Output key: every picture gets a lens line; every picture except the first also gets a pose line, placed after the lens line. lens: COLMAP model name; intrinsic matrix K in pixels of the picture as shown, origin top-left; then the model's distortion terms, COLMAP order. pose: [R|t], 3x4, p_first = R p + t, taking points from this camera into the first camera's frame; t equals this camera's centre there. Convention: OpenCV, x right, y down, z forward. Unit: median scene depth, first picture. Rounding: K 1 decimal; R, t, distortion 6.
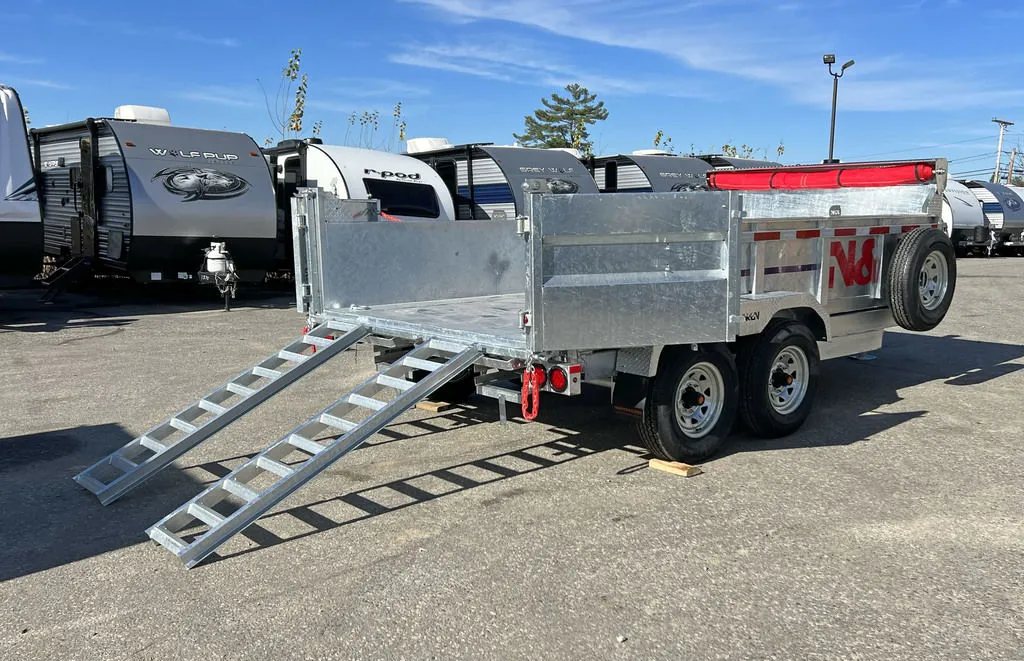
lens RADIAL K [[927.6, 0, 531.5], [0, 927.6, 362.4], [0, 0, 1]] dist [0.103653, -0.186103]
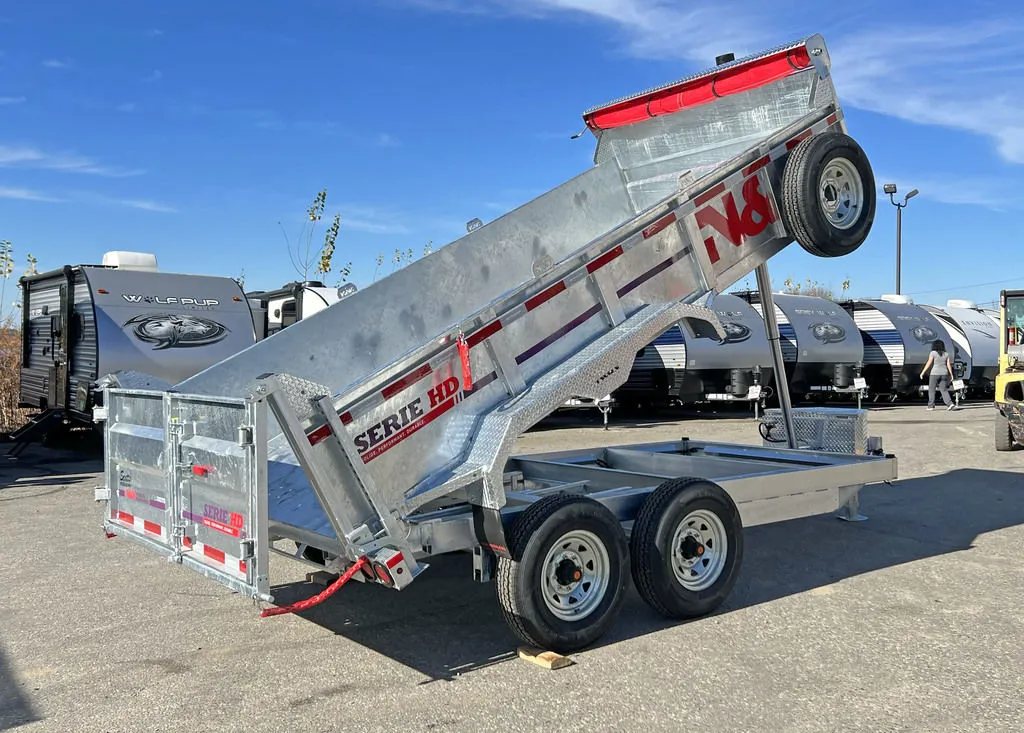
lens RADIAL K [[998.1, 0, 550.8], [0, 998.1, 376.8], [0, 0, 1]] dist [0.110085, -0.220710]
pose [[0.998363, -0.010364, -0.056249, 0.083330], [0.002731, 0.990963, -0.134107, -0.006947], [0.057131, 0.133734, 0.989369, 0.021219]]
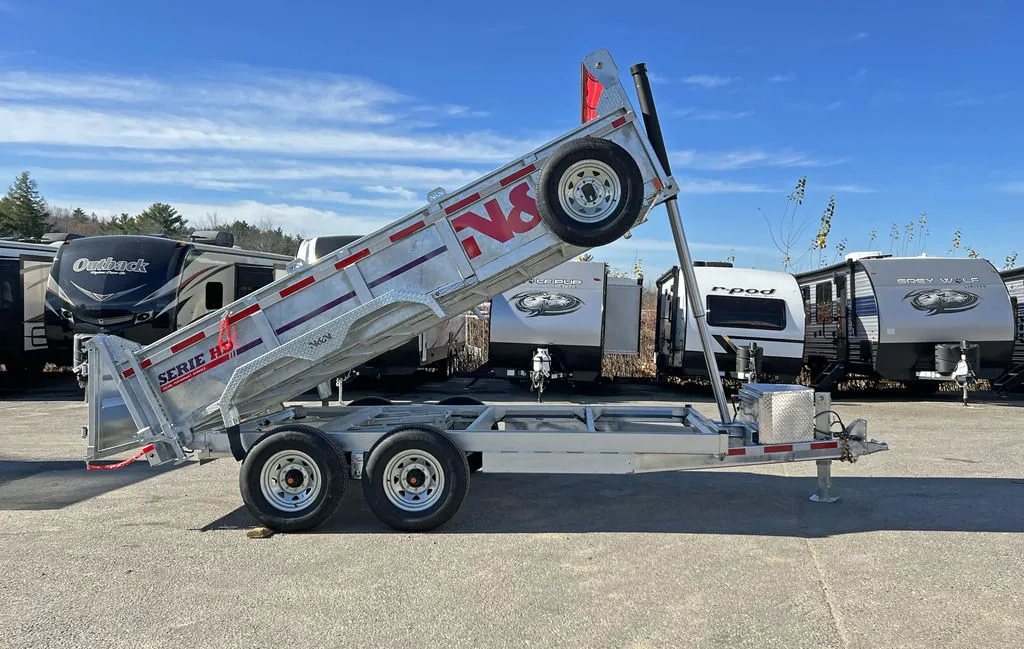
lens RADIAL K [[878.6, 0, 525.6], [0, 878.6, 323.3], [0, 0, 1]] dist [0.102379, -0.197363]
pose [[0.709384, 0.006197, -0.704795, 0.488292], [-0.115693, 0.987422, -0.107765, -0.030066], [0.695262, 0.157987, 0.701178, 0.137897]]
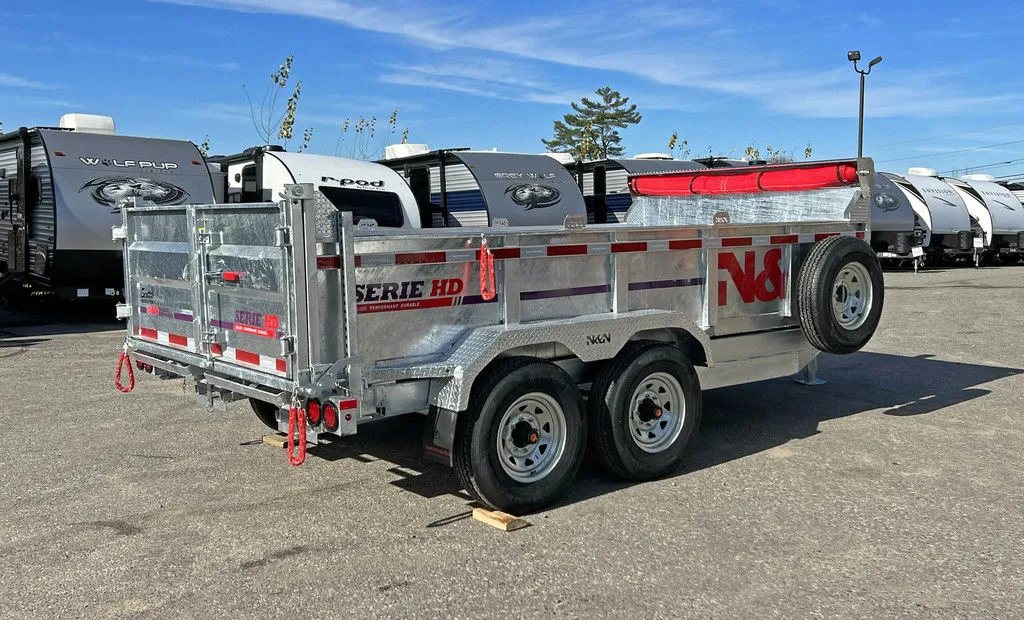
lens RADIAL K [[983.9, 0, 521.2], [0, 983.9, 296.8], [0, 0, 1]] dist [0.133082, -0.275356]
pose [[0.998745, -0.005160, -0.049822, 0.085230], [0.001053, 0.996623, -0.082101, -0.005556], [0.050077, 0.081946, 0.995378, 0.033963]]
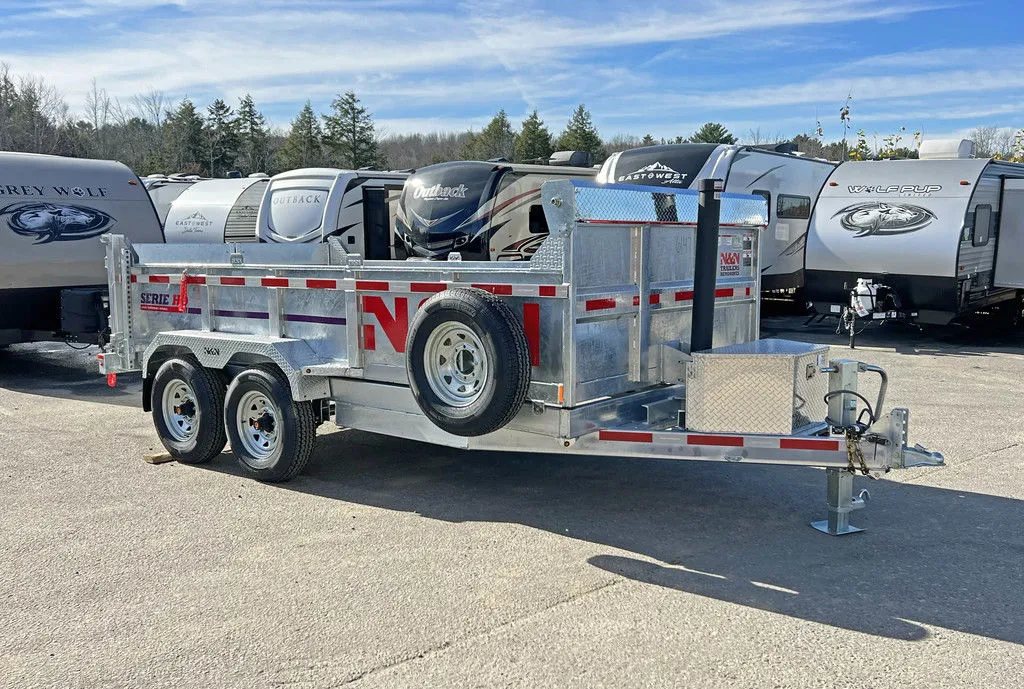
lens RADIAL K [[913.7, 0, 485.0], [0, 913.7, 355.9], [0, 0, 1]] dist [0.098639, -0.196412]
pose [[0.145016, 0.122837, -0.981775, 0.556382], [-0.154794, 0.982862, 0.100108, -0.083491], [0.977246, 0.137456, 0.161545, 0.465750]]
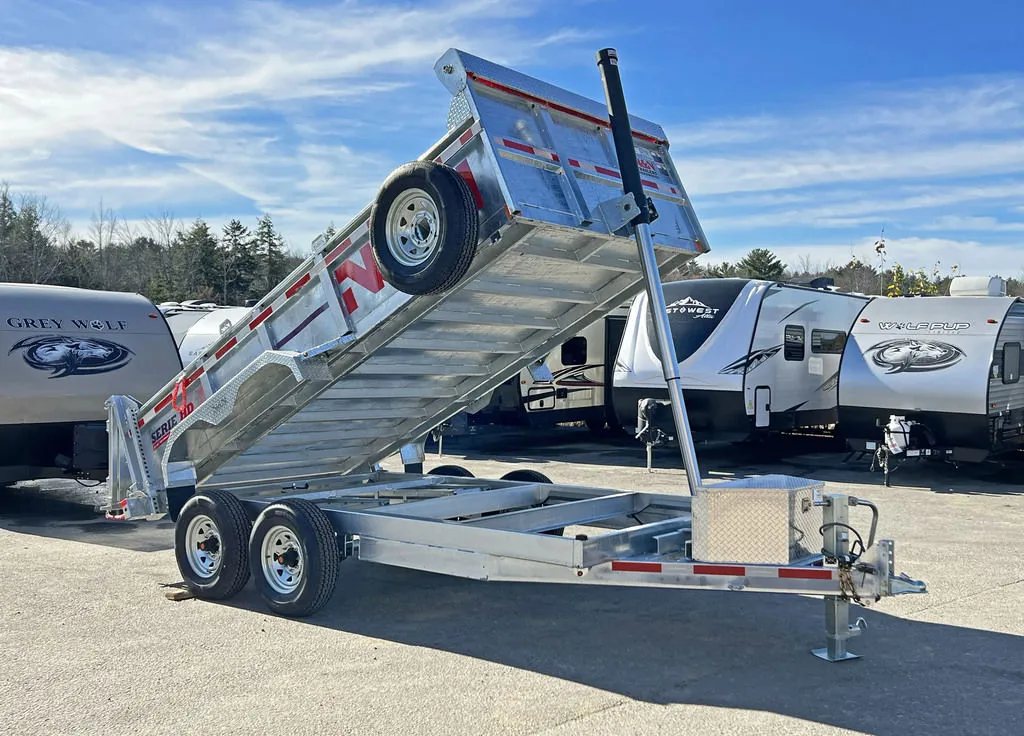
lens RADIAL K [[998.1, 0, 550.8], [0, 998.1, 378.3], [0, 0, 1]] dist [0.110085, -0.220710]
pose [[0.175313, 0.008653, -0.984475, 0.617792], [-0.158476, 0.987169, -0.019544, -0.088457], [0.971674, 0.159442, 0.174435, 0.462532]]
